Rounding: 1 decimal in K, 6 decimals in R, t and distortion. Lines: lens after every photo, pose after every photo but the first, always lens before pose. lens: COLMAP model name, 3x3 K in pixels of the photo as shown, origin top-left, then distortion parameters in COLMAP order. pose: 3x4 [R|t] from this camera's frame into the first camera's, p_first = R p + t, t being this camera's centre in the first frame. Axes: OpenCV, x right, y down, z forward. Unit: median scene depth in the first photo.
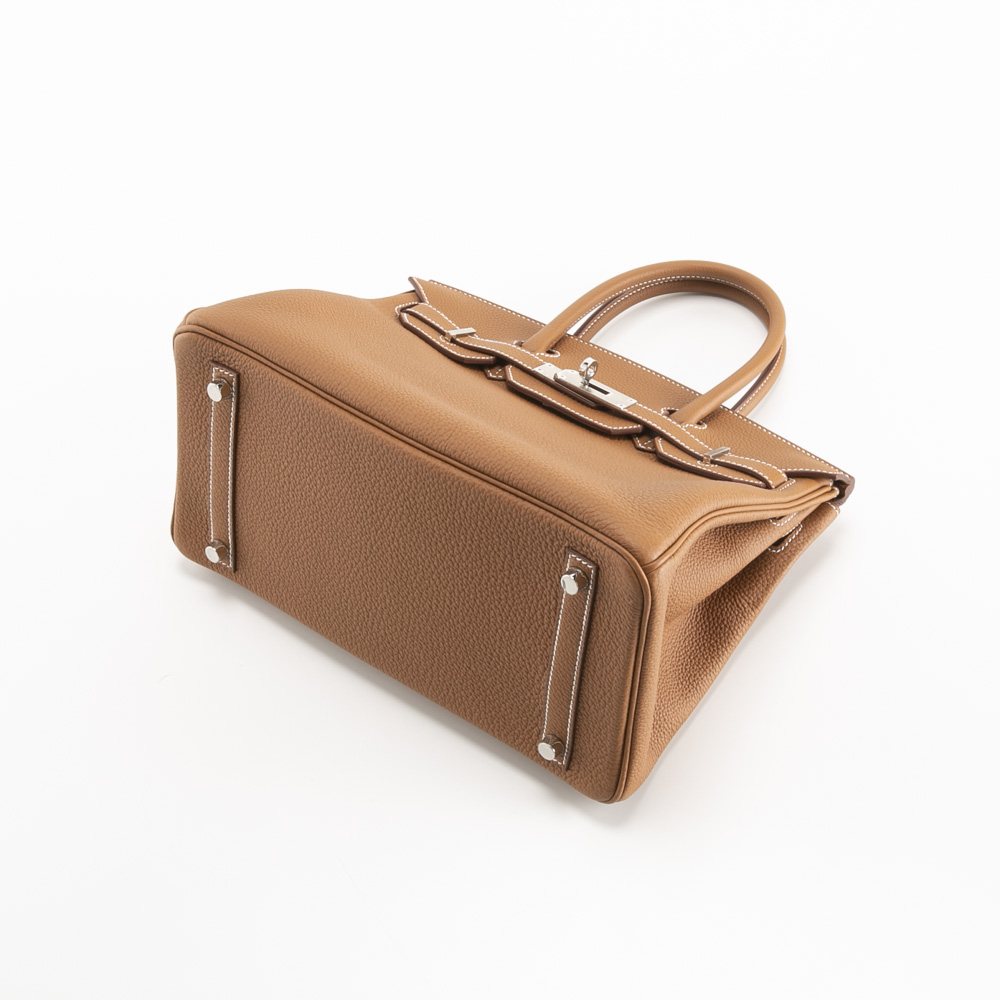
lens RADIAL K [[1890.3, 0, 500.0], [0, 1890.3, 500.0], [0, 0, 1]] dist [-0.079300, -0.081306]
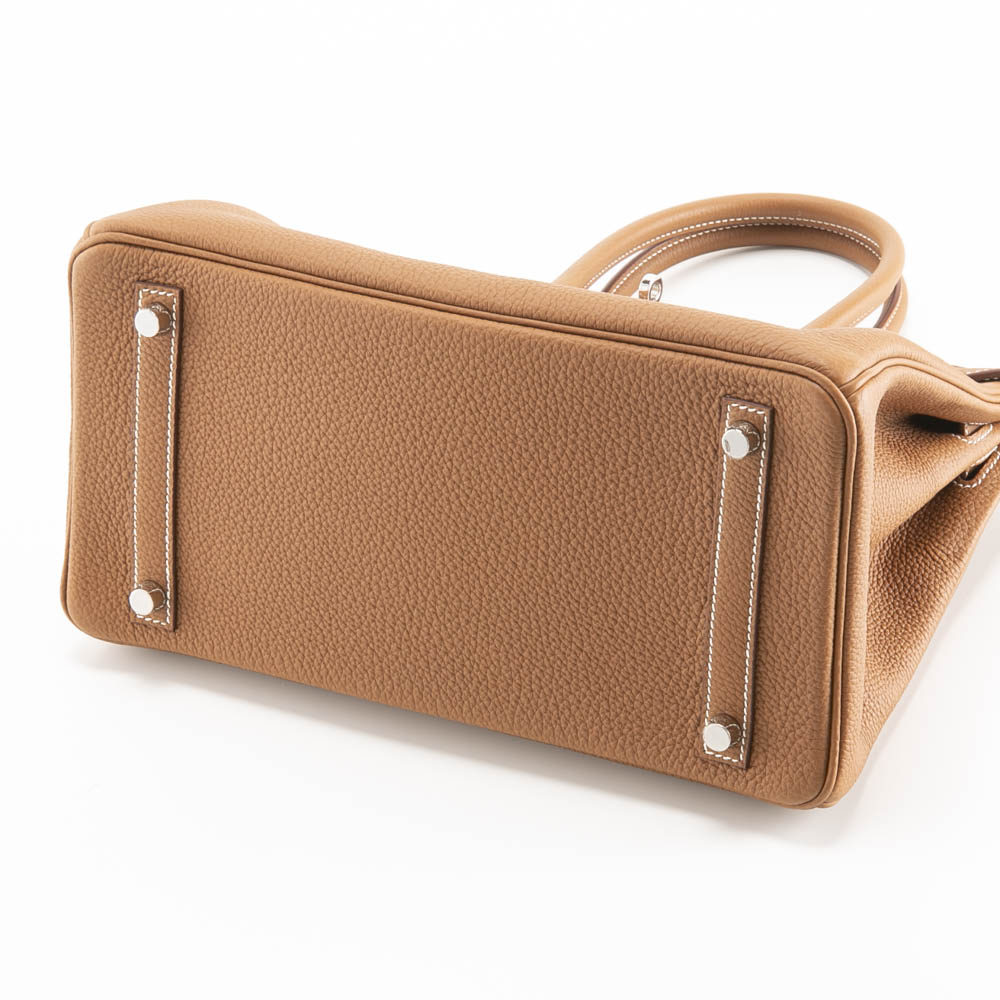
lens RADIAL K [[3757.2, 0, 500.0], [0, 3757.2, 500.0], [0, 0, 1]] dist [0.012052, 1.634500]
pose [[0.984696, -0.110480, 0.134790, -0.228523], [0.139024, 0.964342, -0.225205, 0.348322], [-0.105103, 0.240497, 0.964943, -0.331131]]
